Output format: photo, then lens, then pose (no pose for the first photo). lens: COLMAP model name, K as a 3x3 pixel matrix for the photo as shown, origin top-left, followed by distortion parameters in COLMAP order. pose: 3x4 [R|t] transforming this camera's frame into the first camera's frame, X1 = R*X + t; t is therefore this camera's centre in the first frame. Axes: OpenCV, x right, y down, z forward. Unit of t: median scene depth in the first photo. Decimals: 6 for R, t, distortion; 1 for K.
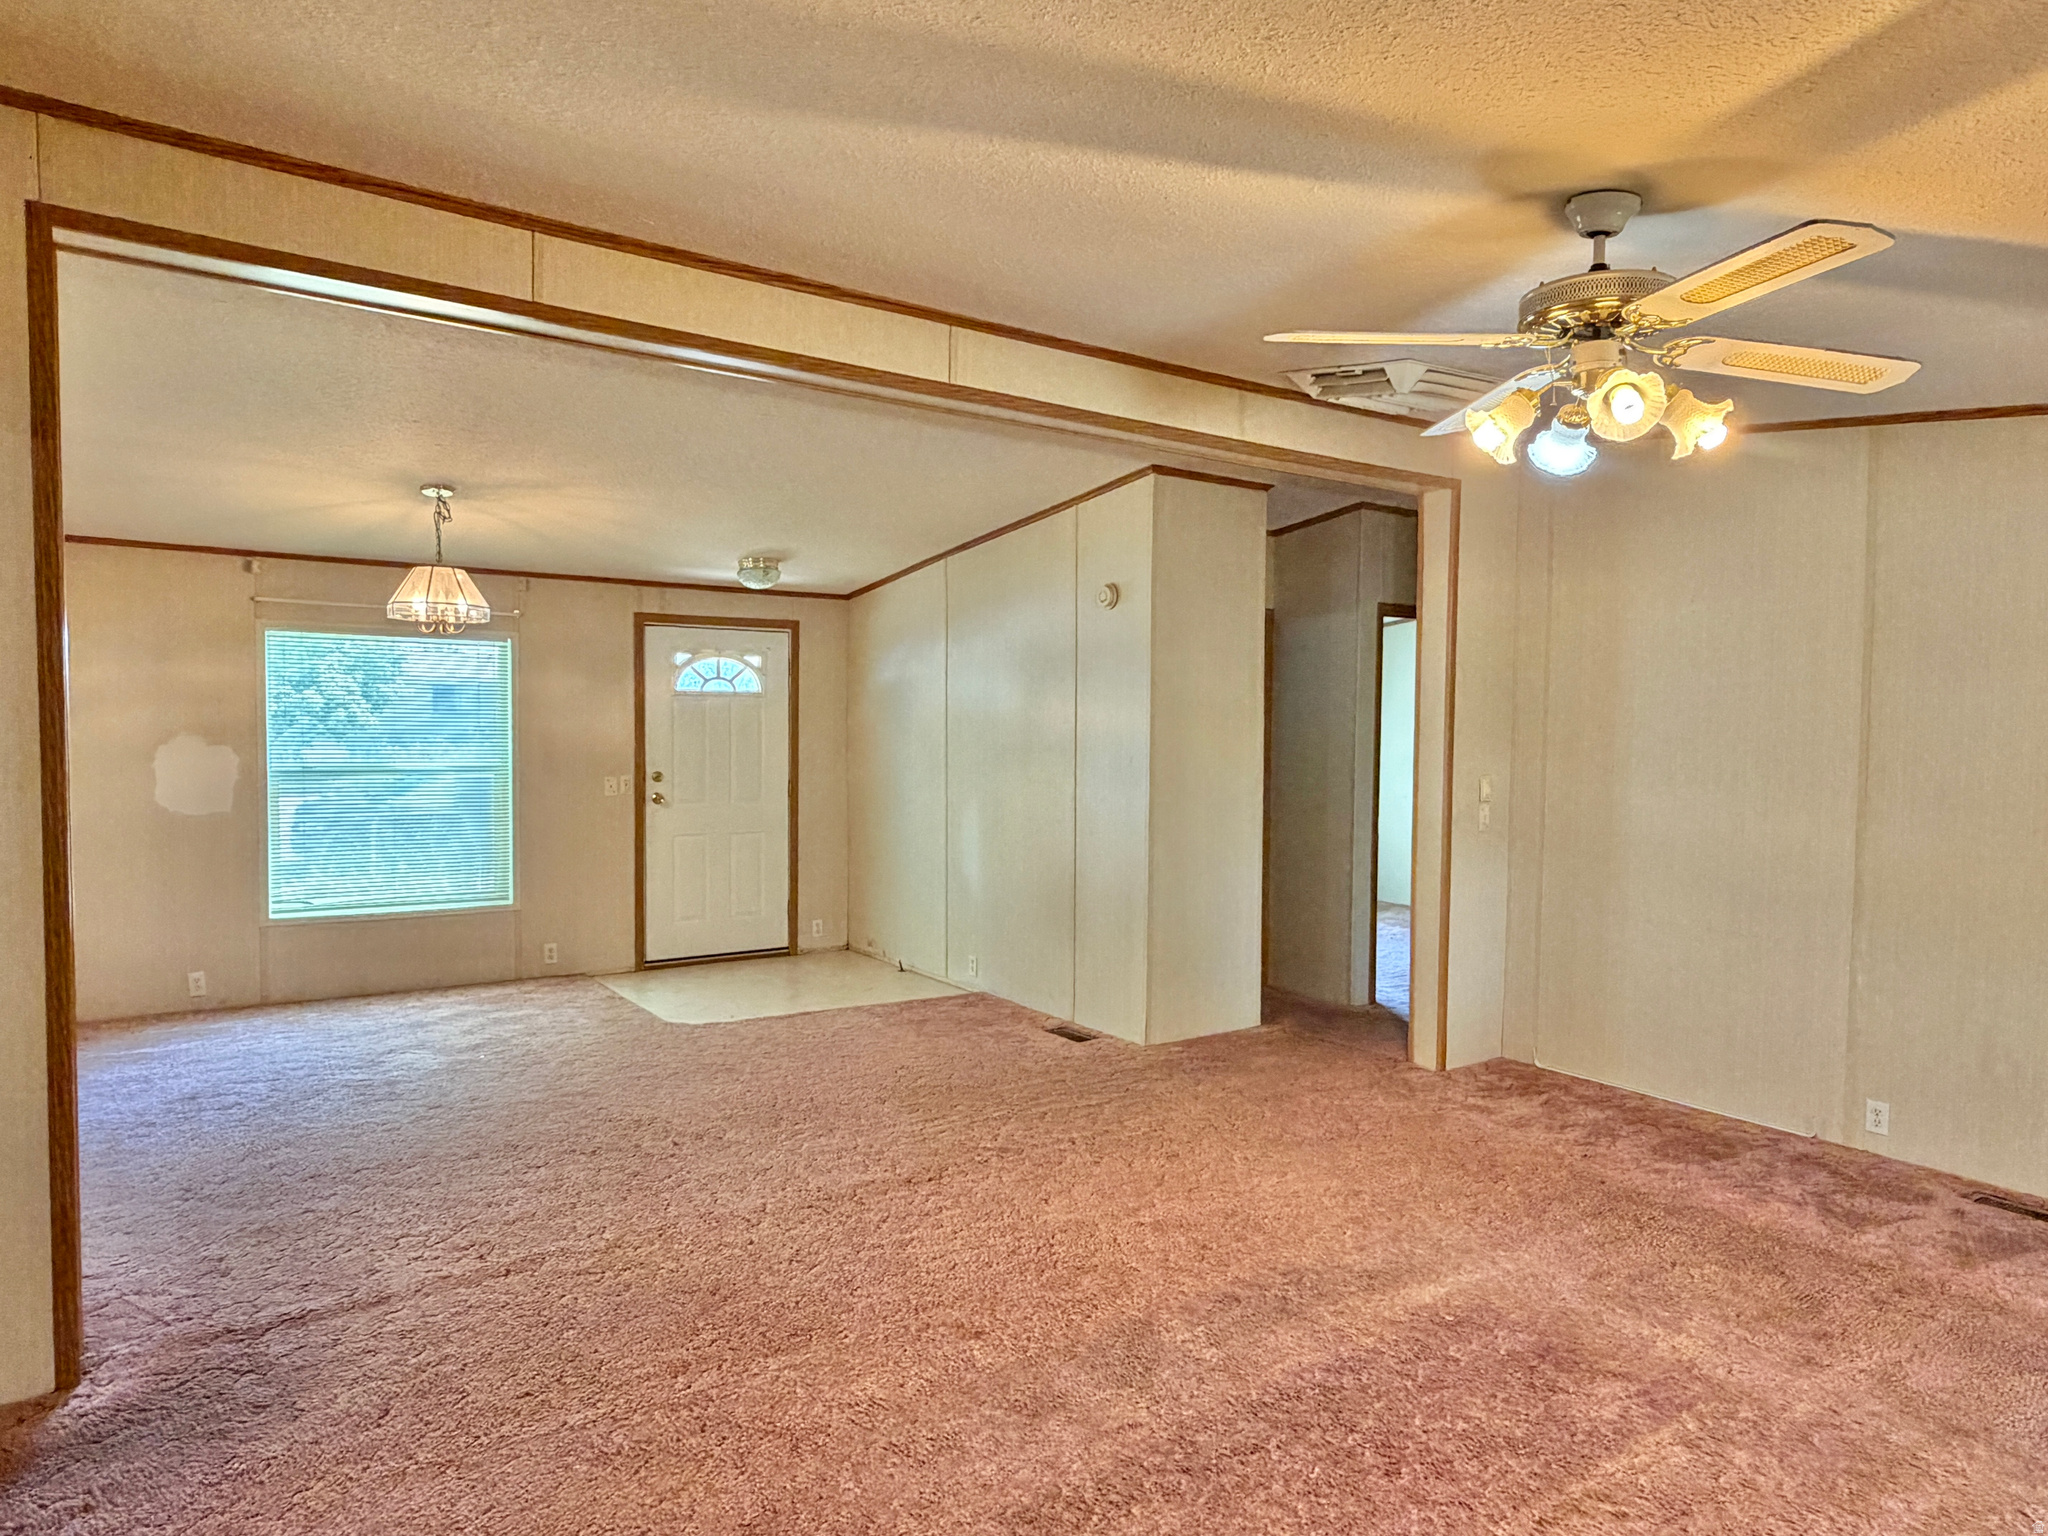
lens RADIAL K [[1255.1, 0, 1018.8], [0, 1255.1, 776.2], [0, 0, 1]] dist [-0.000072, 0.000611]
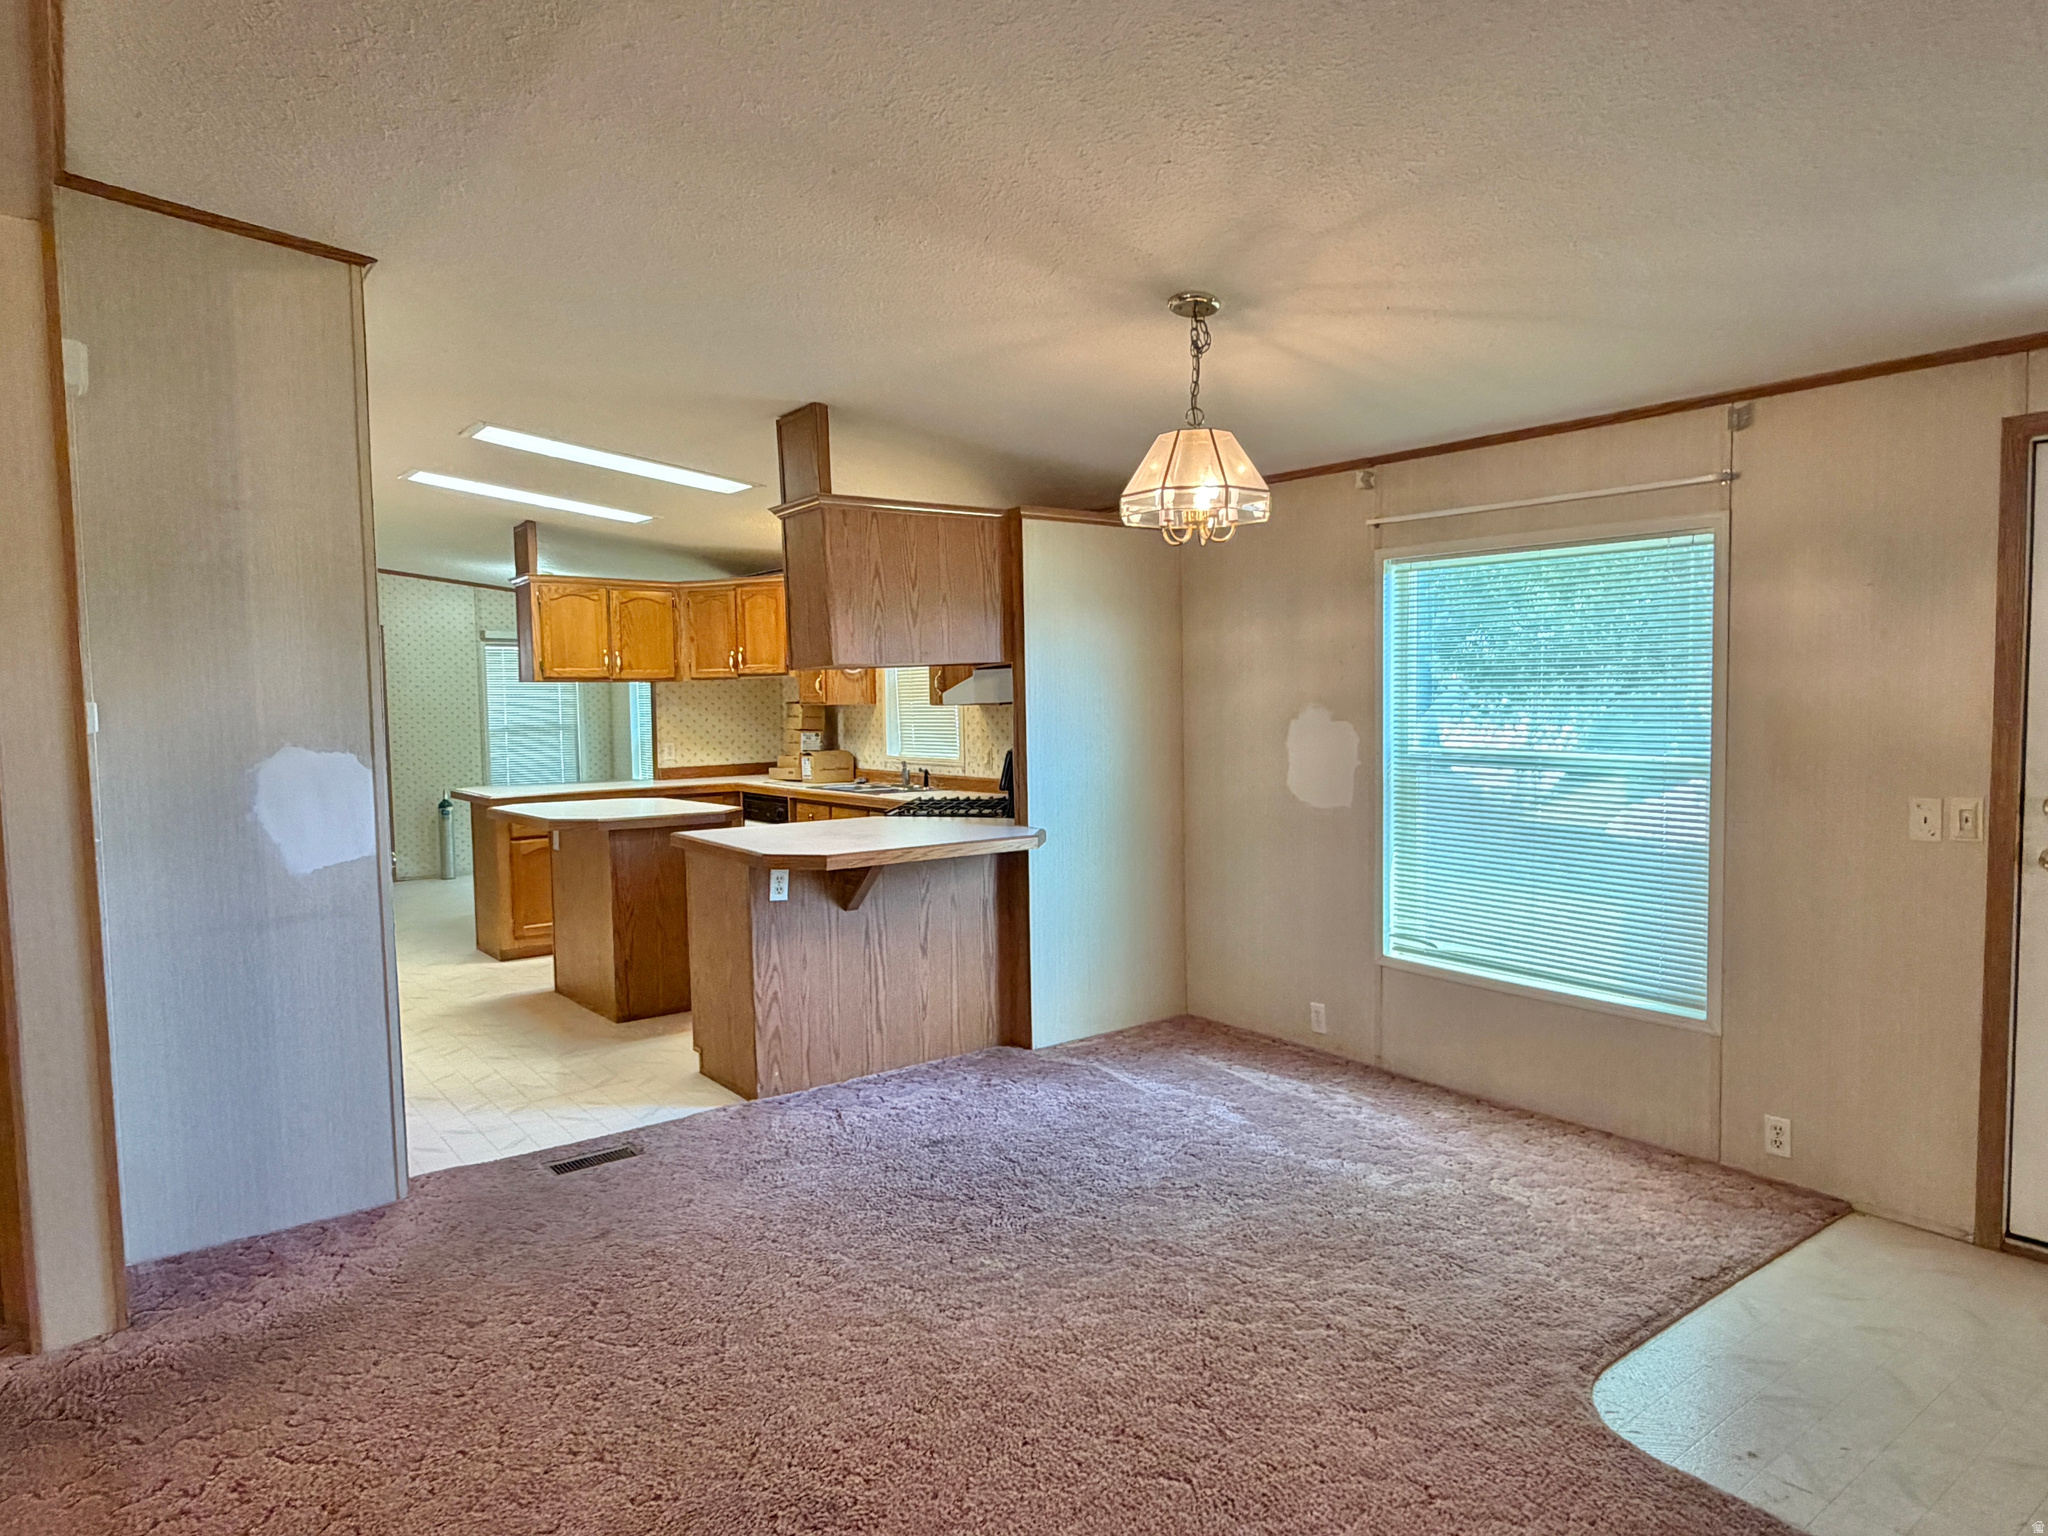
lens RADIAL K [[1255.1, 0, 1031.8], [0, 1255.1, 771.6], [0, 0, 1]] dist [-0.000072, 0.000611]
pose [[0.057726, 0.052052, -0.996975, 0.112648], [-0.029086, 0.998304, 0.050437, -0.023973], [0.997909, 0.026087, 0.059142, 0.682299]]
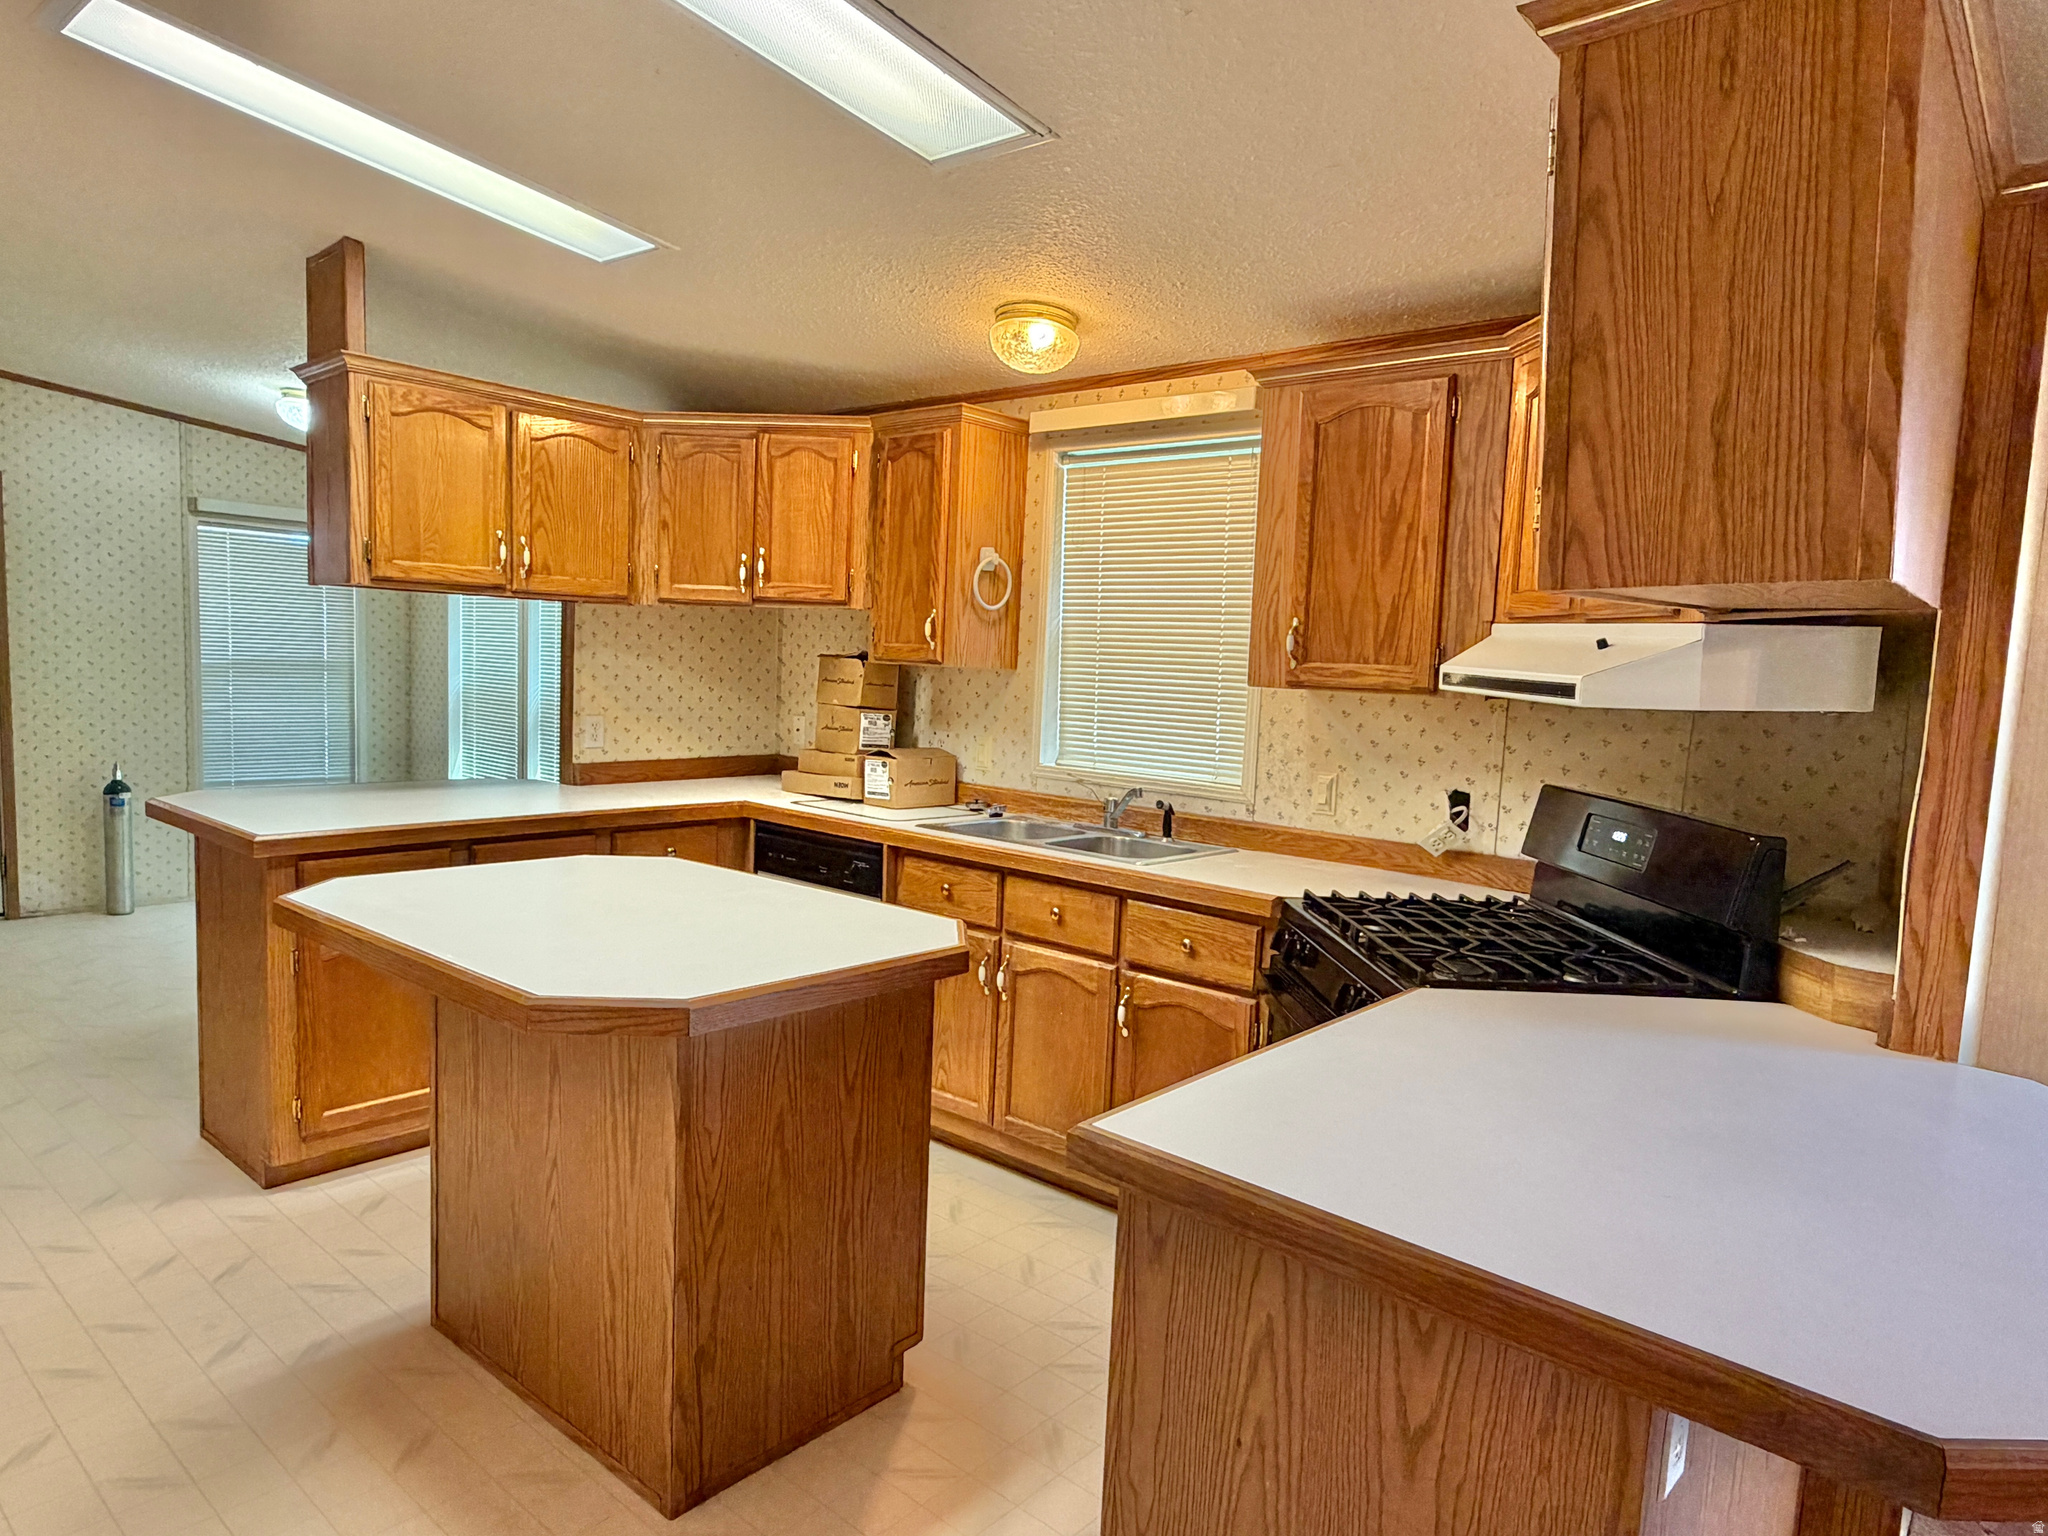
lens RADIAL K [[1255.1, 0, 1023.6], [0, 1255.1, 770.5], [0, 0, 1]] dist [-0.000072, 0.000611]
pose [[0.251365, 0.093720, -0.963344, -0.398854], [-0.083981, 0.993659, 0.074756, -0.020604], [0.964242, 0.062112, 0.257641, 0.464442]]
